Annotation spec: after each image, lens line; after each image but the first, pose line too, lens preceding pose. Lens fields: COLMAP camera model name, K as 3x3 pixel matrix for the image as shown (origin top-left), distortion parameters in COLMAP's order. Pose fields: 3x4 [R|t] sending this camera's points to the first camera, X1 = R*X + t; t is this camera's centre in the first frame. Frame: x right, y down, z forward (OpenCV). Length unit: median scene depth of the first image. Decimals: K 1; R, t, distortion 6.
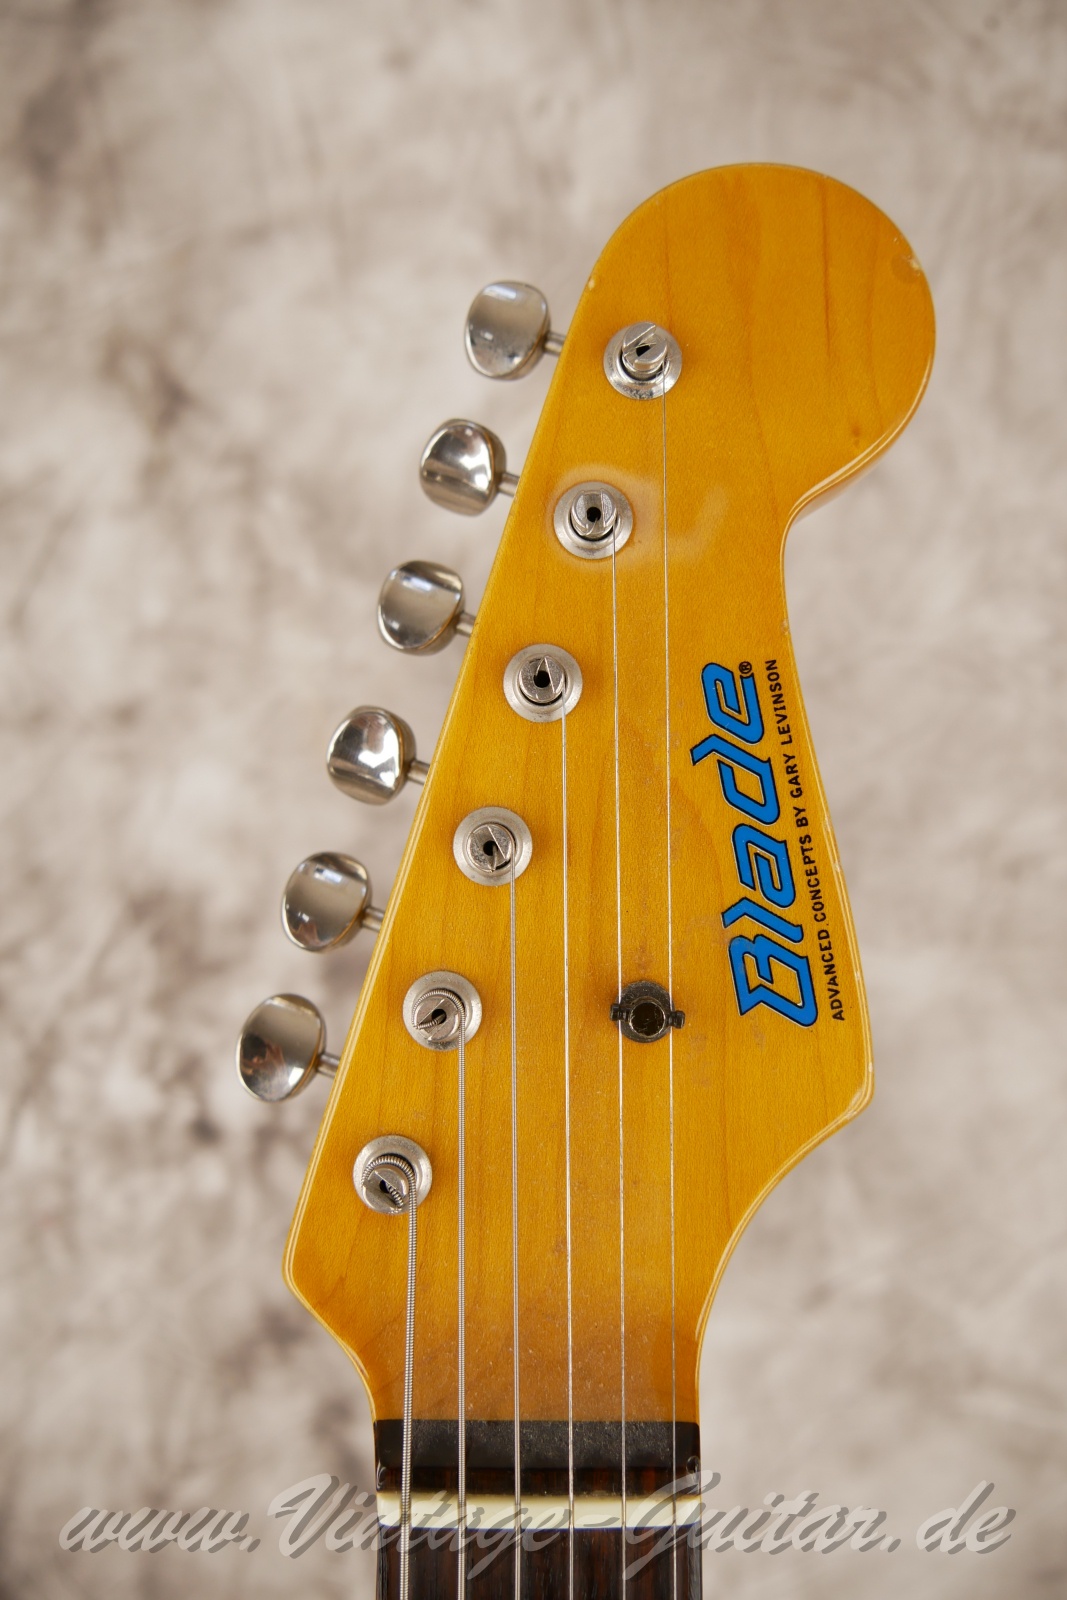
lens RADIAL K [[1331.1, 0, 537.4], [0, 1331.1, 802.7], [0, 0, 1]] dist [-0.073602, 0.041728]
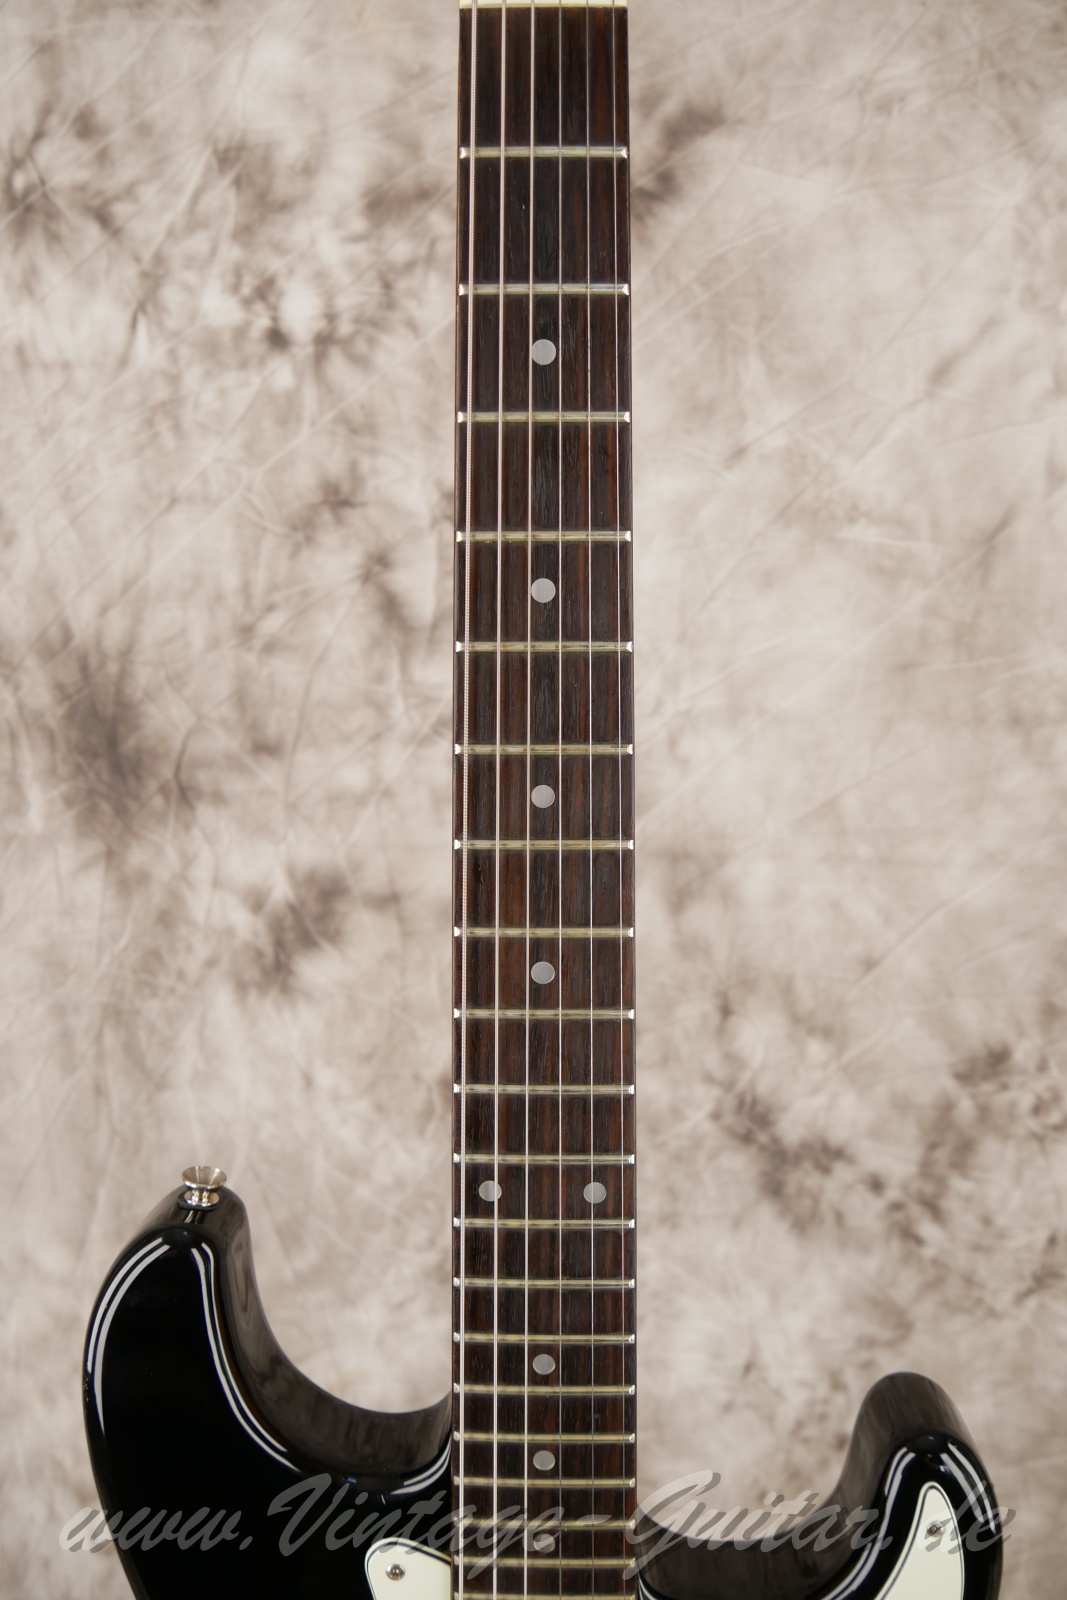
lens RADIAL K [[1331.1, 0, 537.4], [0, 1331.1, 802.7], [0, 0, 1]] dist [-0.073602, 0.041728]
pose [[0.999834, -0.005901, 0.017231, -0.016795], [0.002965, 0.986170, 0.165712, 0.501280], [-0.017970, -0.165633, 0.986024, -0.393955]]
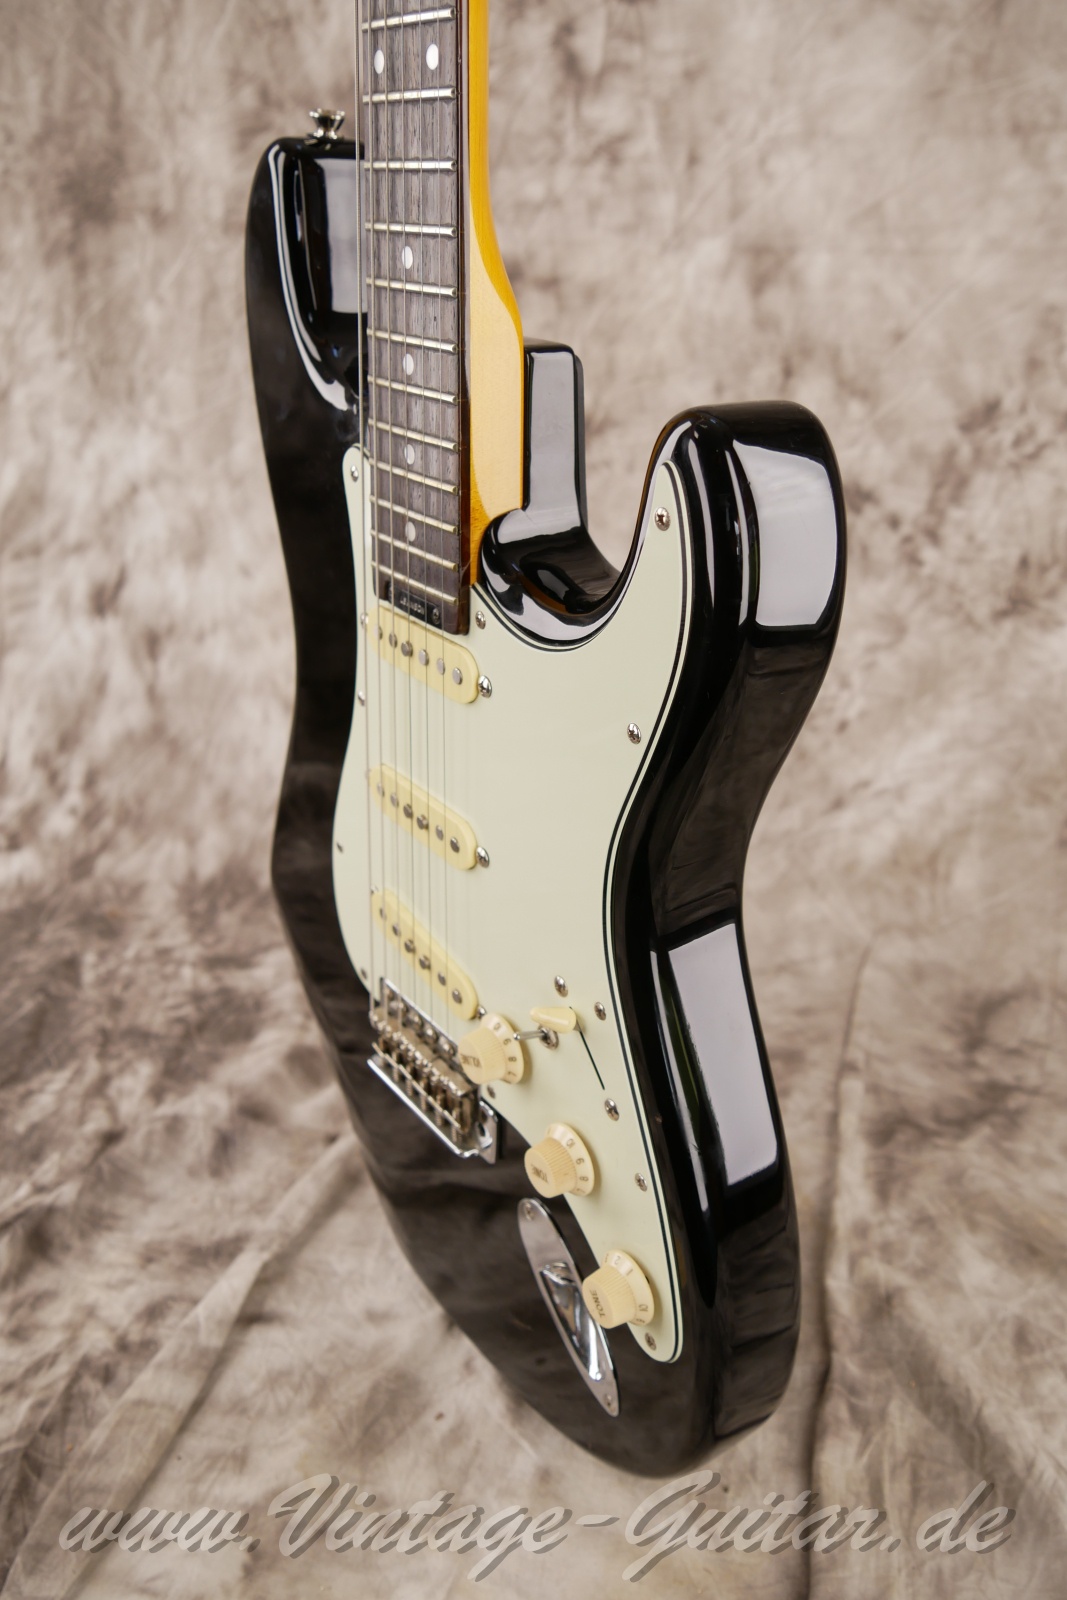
lens RADIAL K [[1331.1, 0, 537.4], [0, 1331.1, 802.7], [0, 0, 1]] dist [-0.073602, 0.041728]
pose [[0.974964, 0.101014, -0.198093, 0.308738], [-0.069409, 0.984599, 0.160462, 1.320806], [0.211251, -0.142695, 0.966960, -1.049176]]
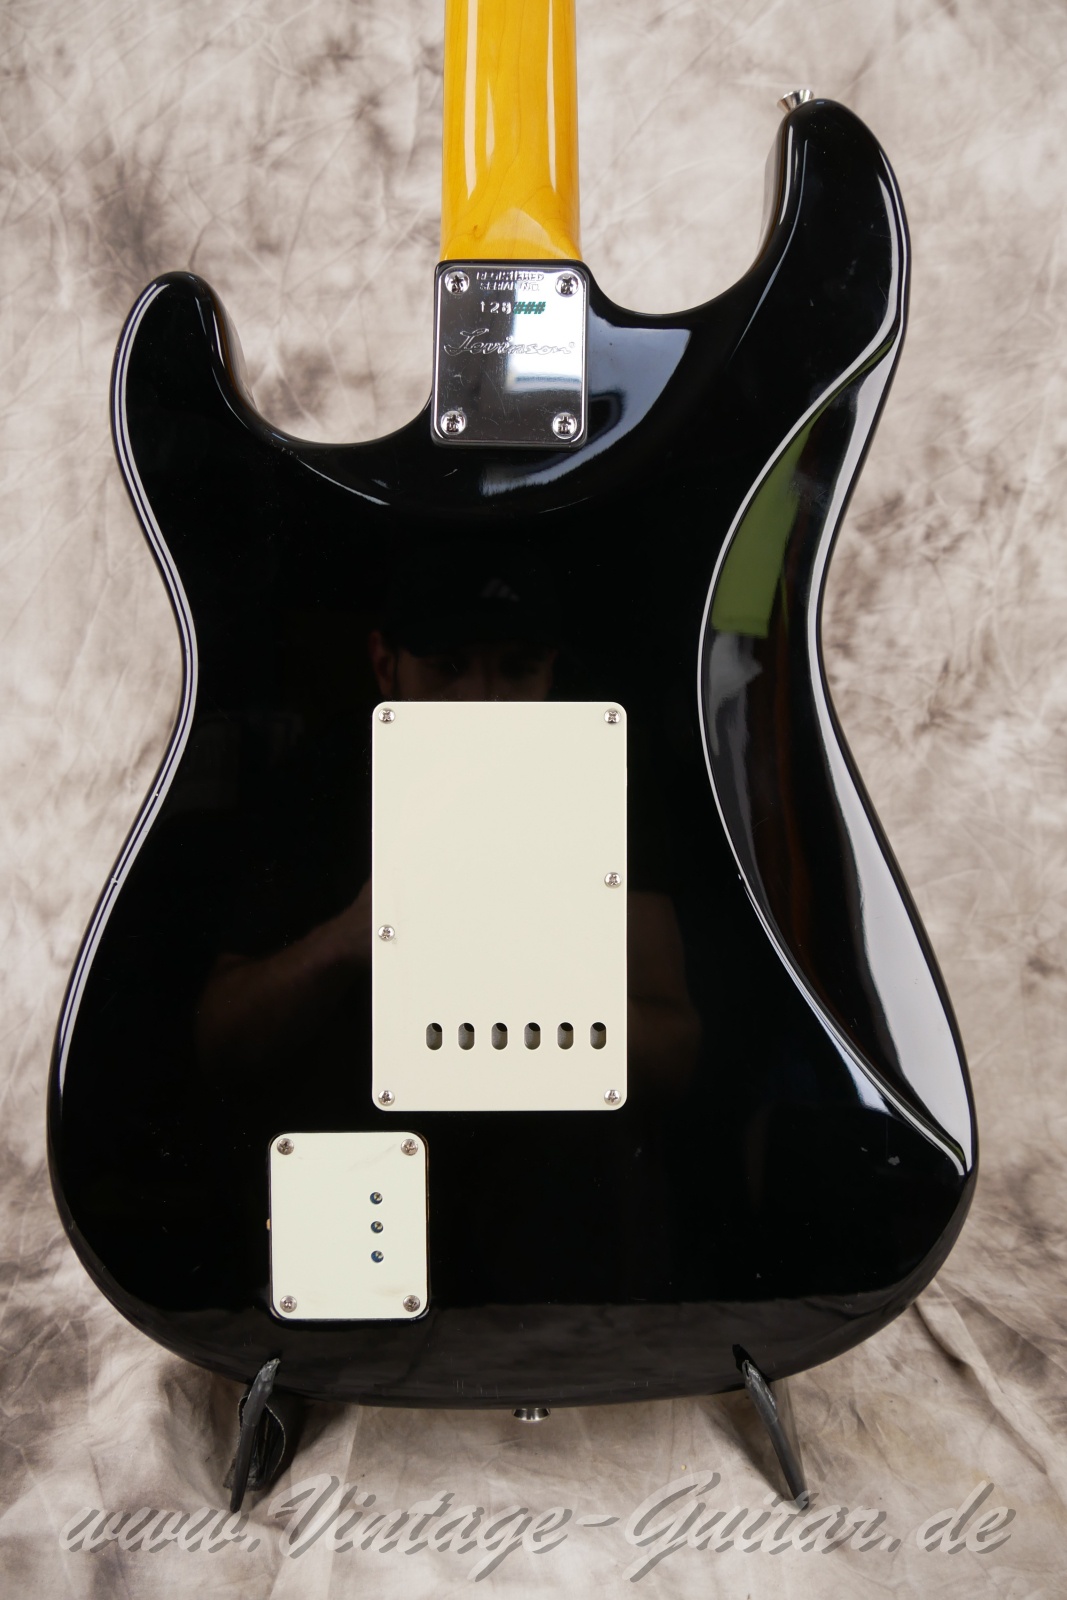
lens RADIAL K [[1308.7, 0, 540.1], [0, 1308.7, 799.1], [0, 0, 1]] dist [-0.085541, 0.047711]
pose [[0.997456, 0.012943, 0.070094, -0.042609], [-0.010231, 0.999190, -0.038920, 1.458393], [-0.070541, 0.038104, 0.996781, -0.616890]]
